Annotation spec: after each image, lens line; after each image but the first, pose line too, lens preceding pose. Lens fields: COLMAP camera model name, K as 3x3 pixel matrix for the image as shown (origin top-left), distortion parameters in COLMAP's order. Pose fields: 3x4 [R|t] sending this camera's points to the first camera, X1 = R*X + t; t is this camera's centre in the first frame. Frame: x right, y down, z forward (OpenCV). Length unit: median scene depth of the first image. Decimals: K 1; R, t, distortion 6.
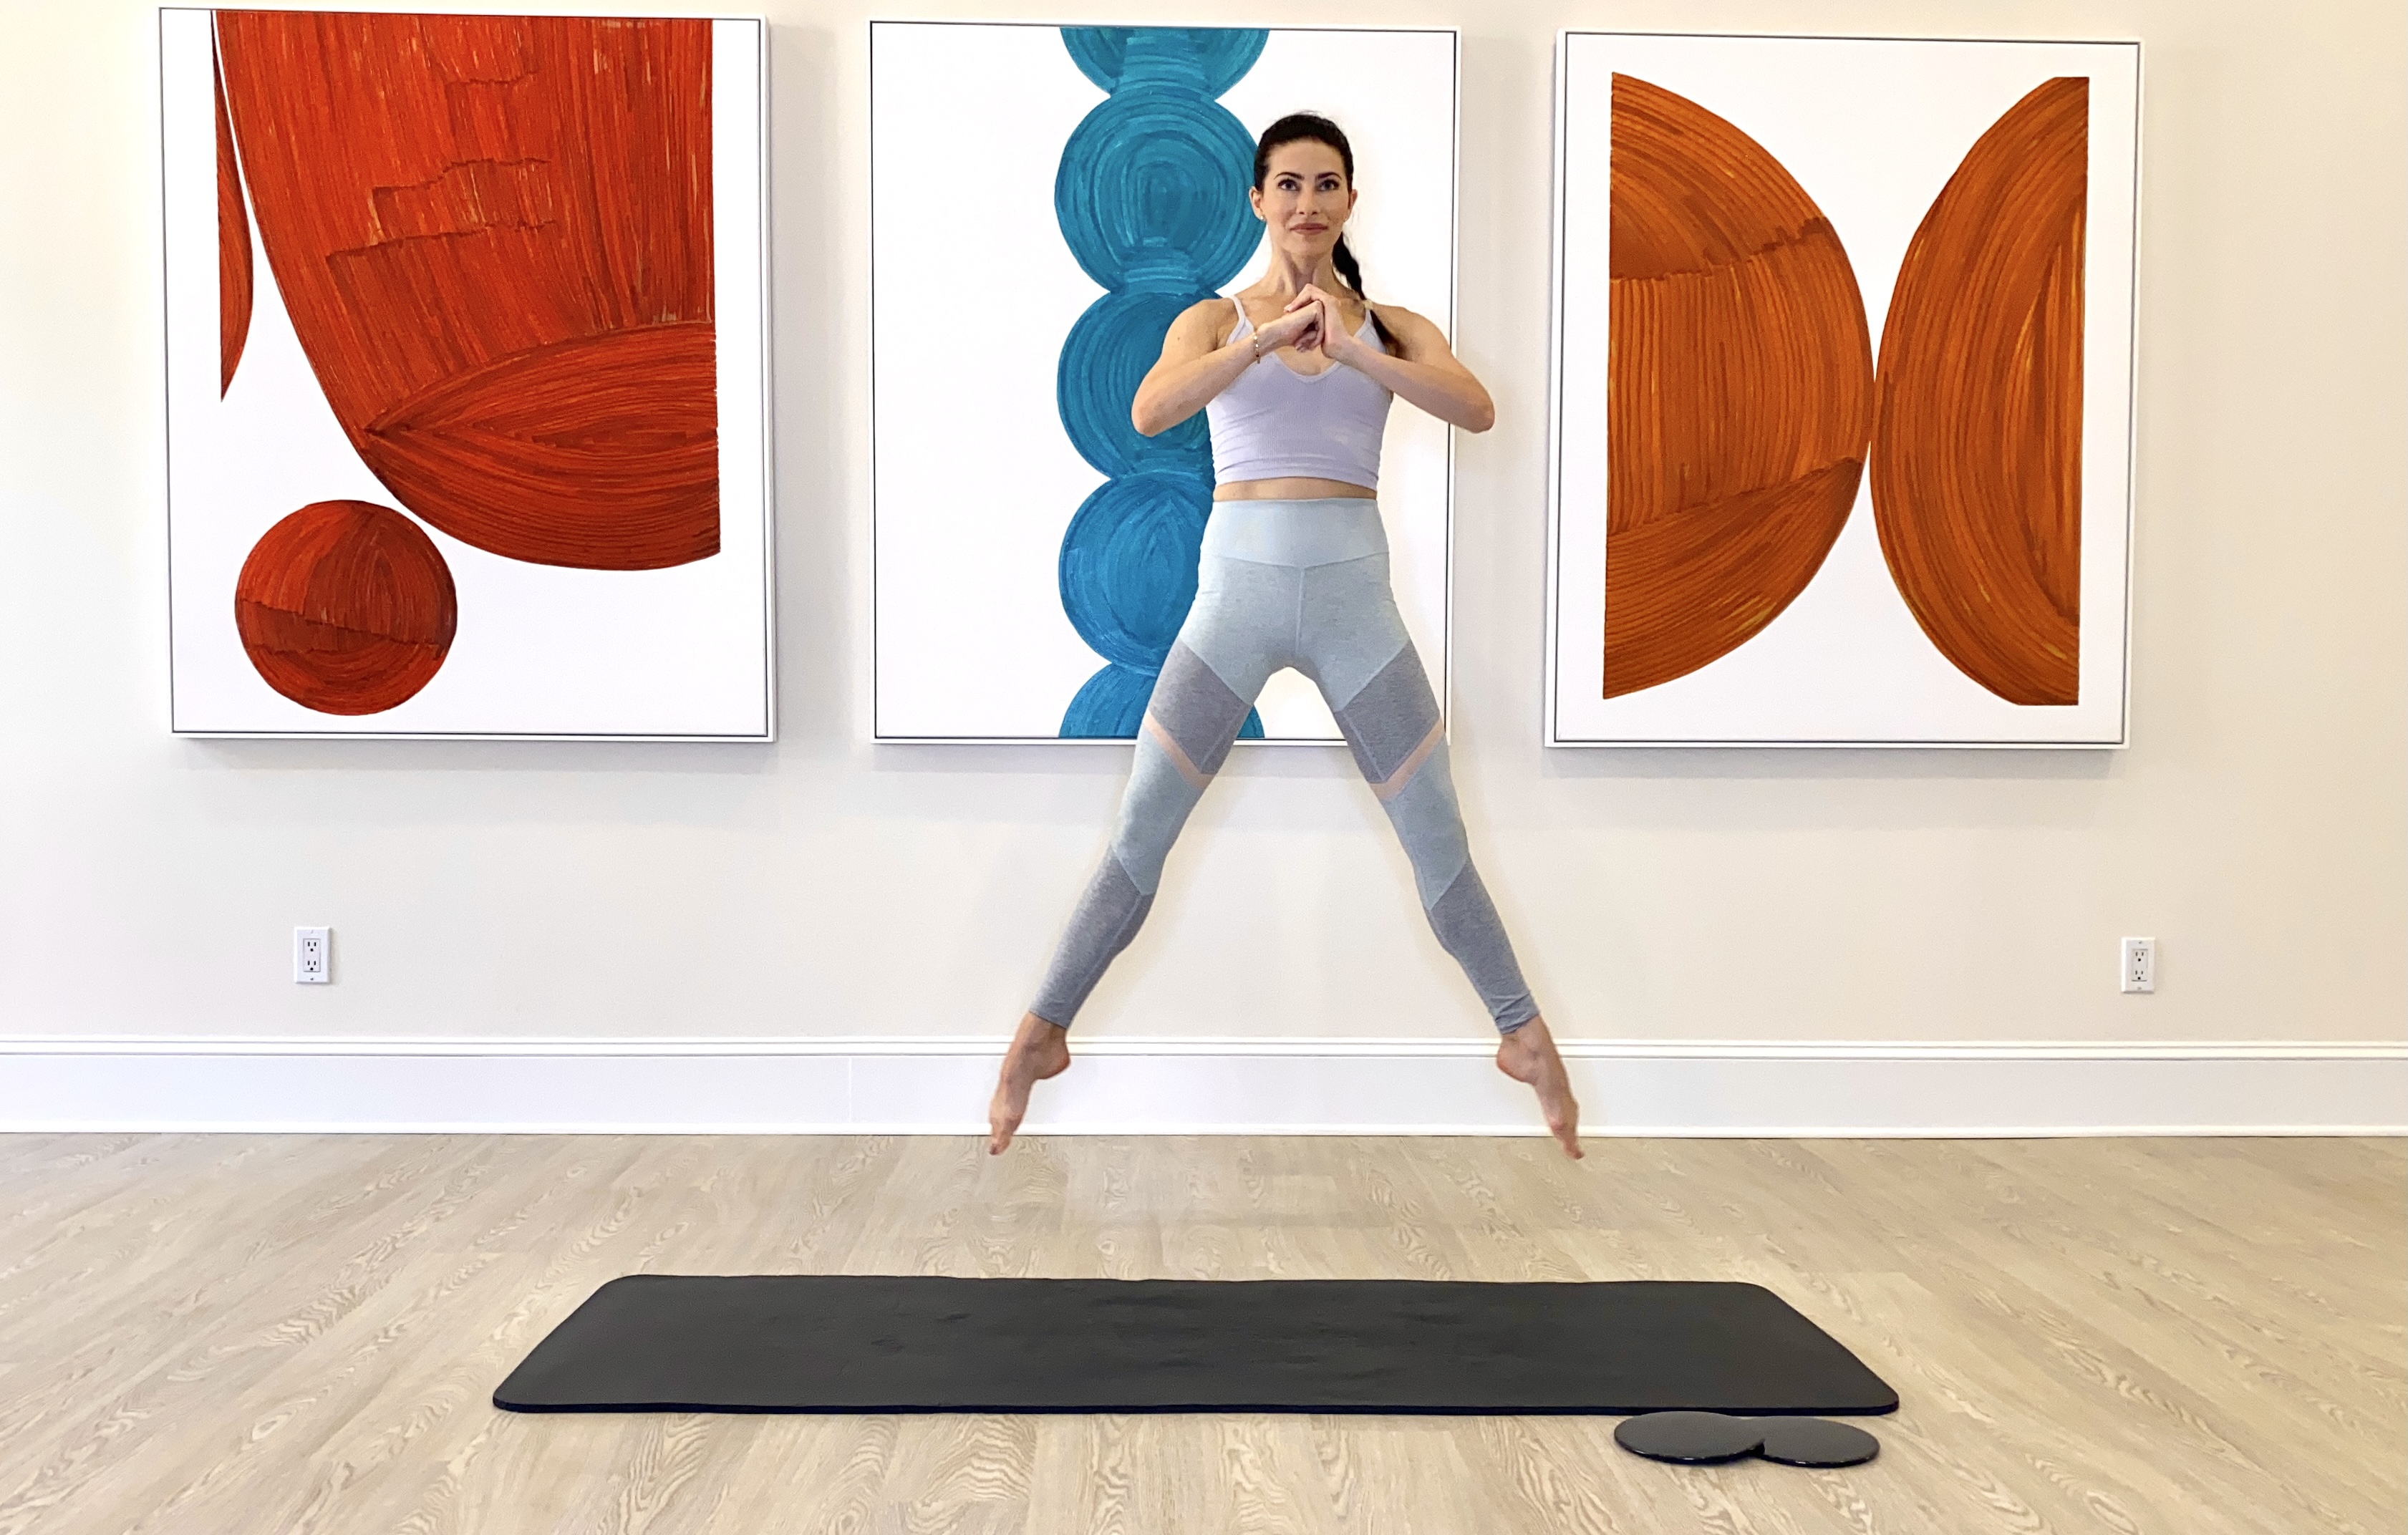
lens RADIAL K [[2190.9, 0, 1207.1], [0, 2190.9, 827.1], [0, 0, 1]] dist [0.040015, -0.072097]
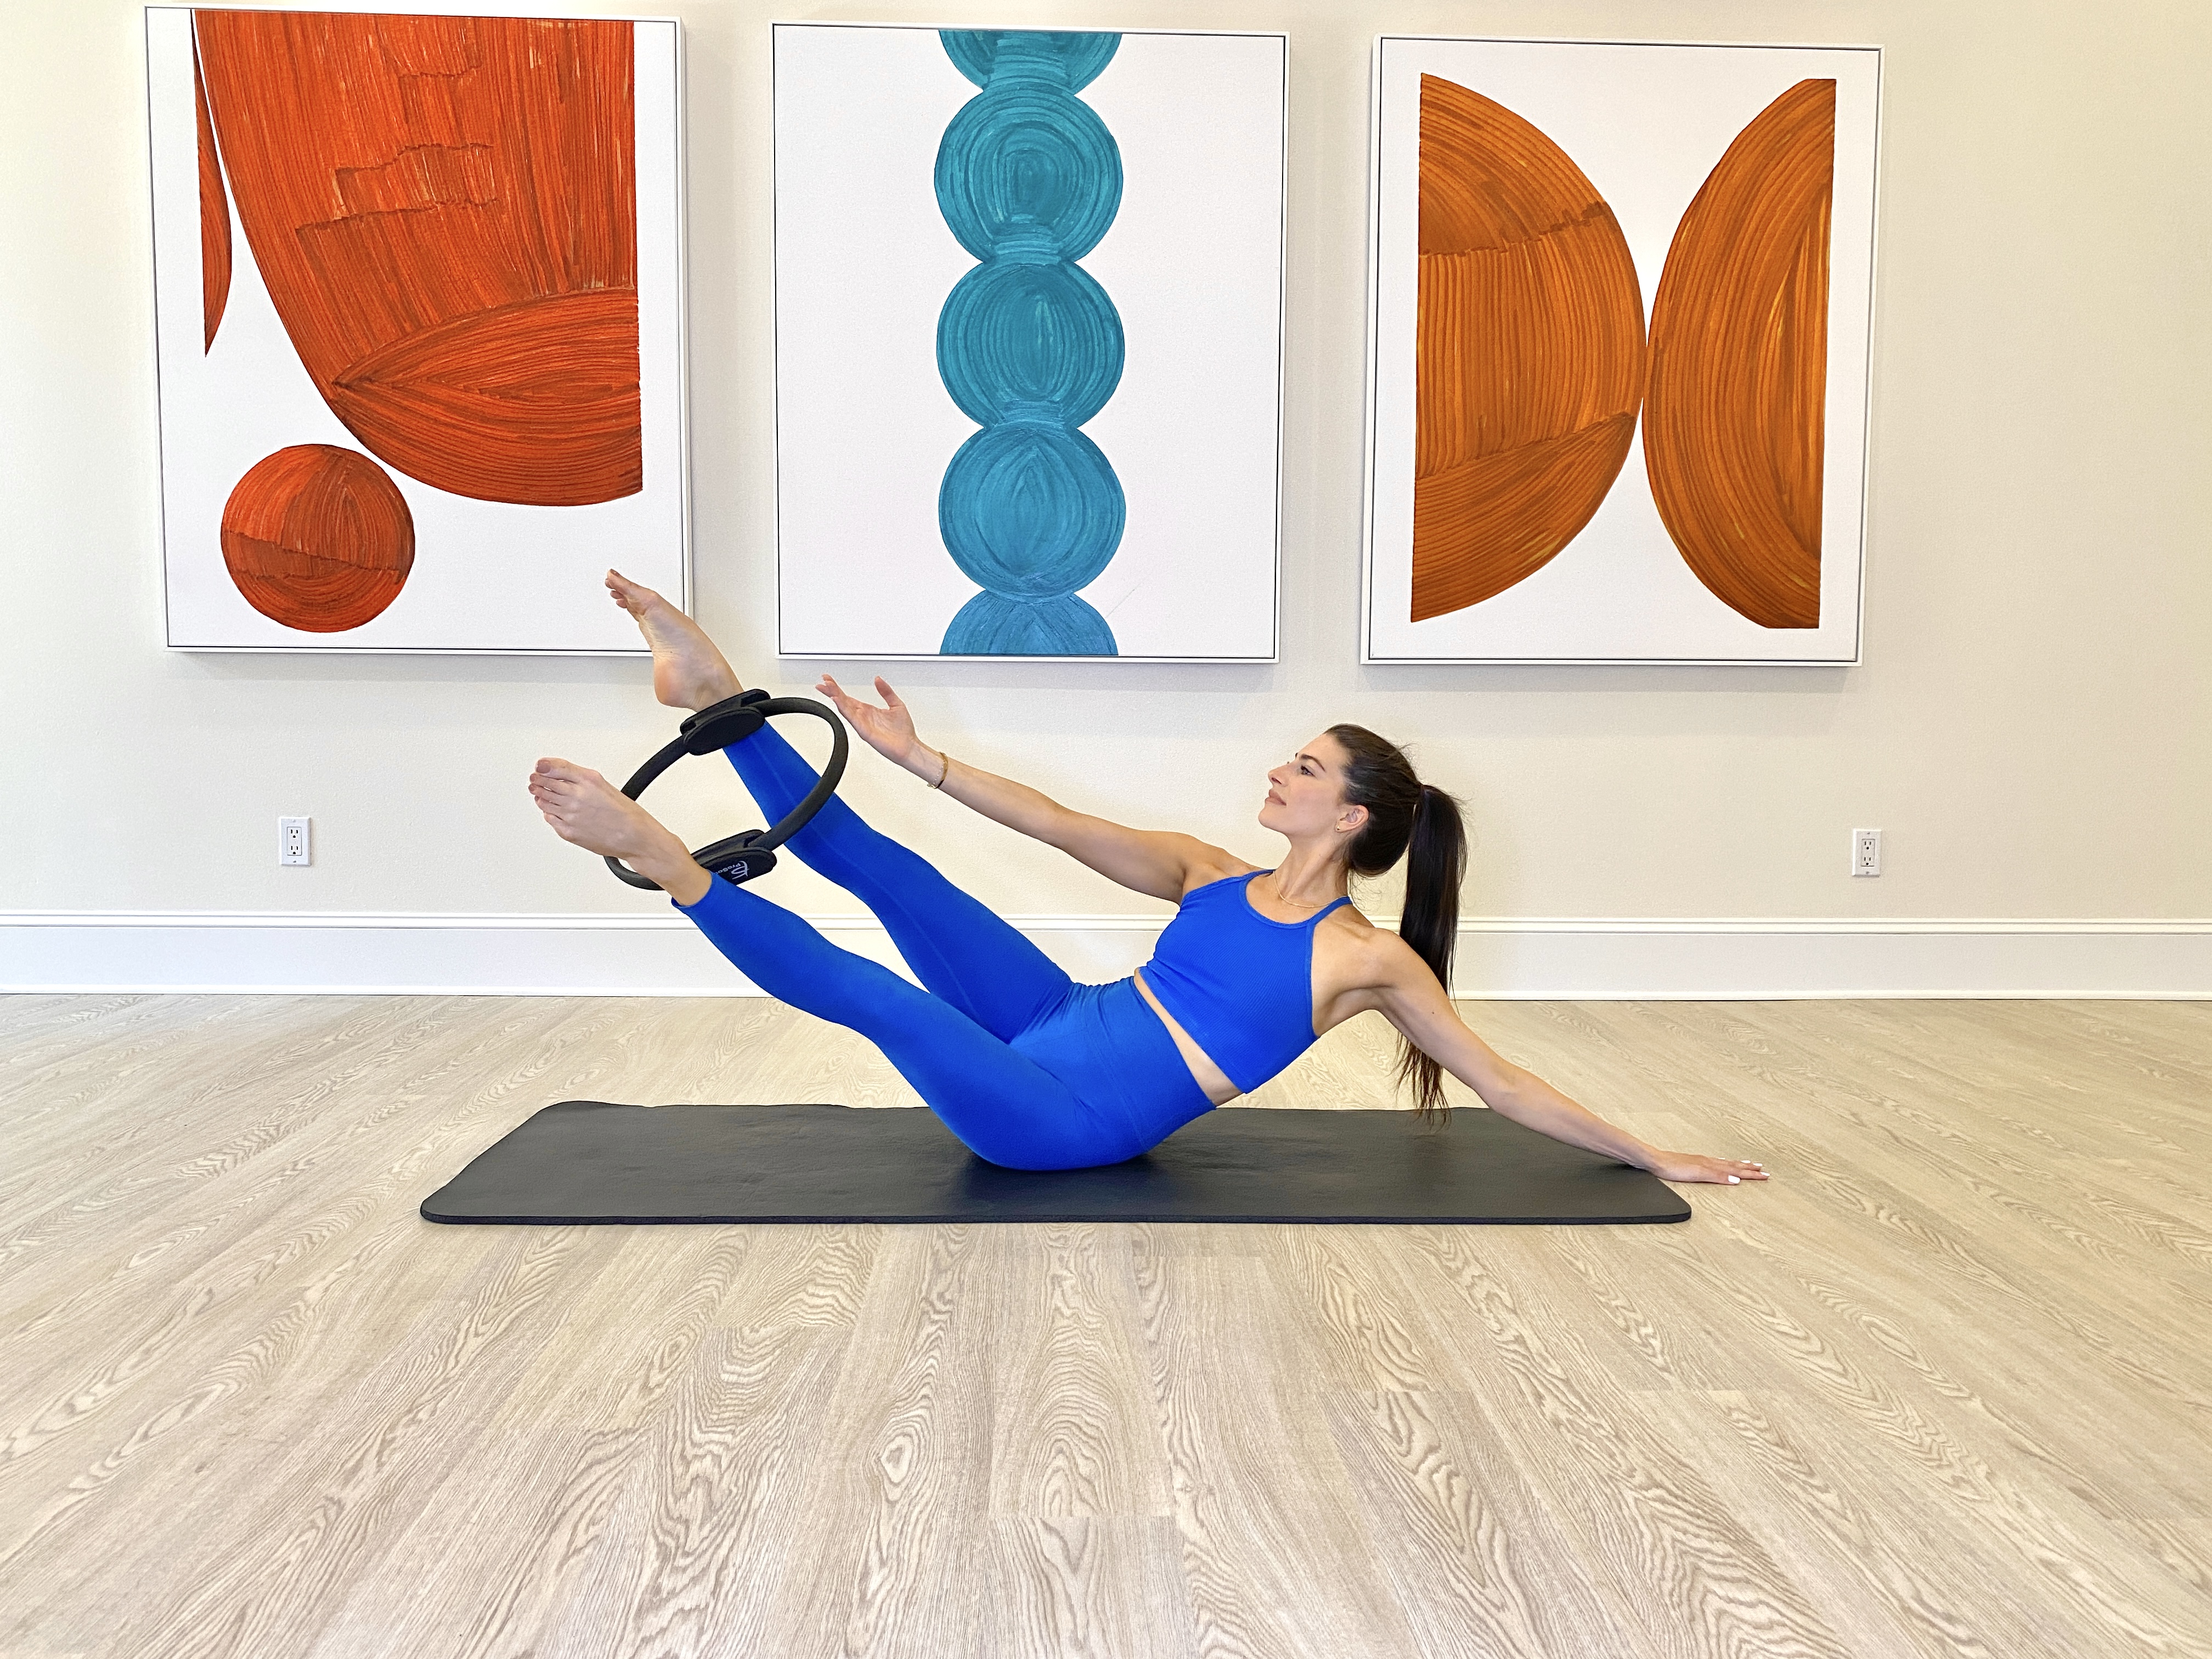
lens RADIAL K [[1681.2, 0, 1116.4], [0, 1681.2, 822.7], [0, 0, 1]] dist [0.011744, -0.002227]
pose [[0.999987, 0.001258, 0.004958, 0.021645], [-0.001382, 0.999686, 0.025016, 0.026170], [-0.004925, -0.025023, 0.999675, 0.114153]]
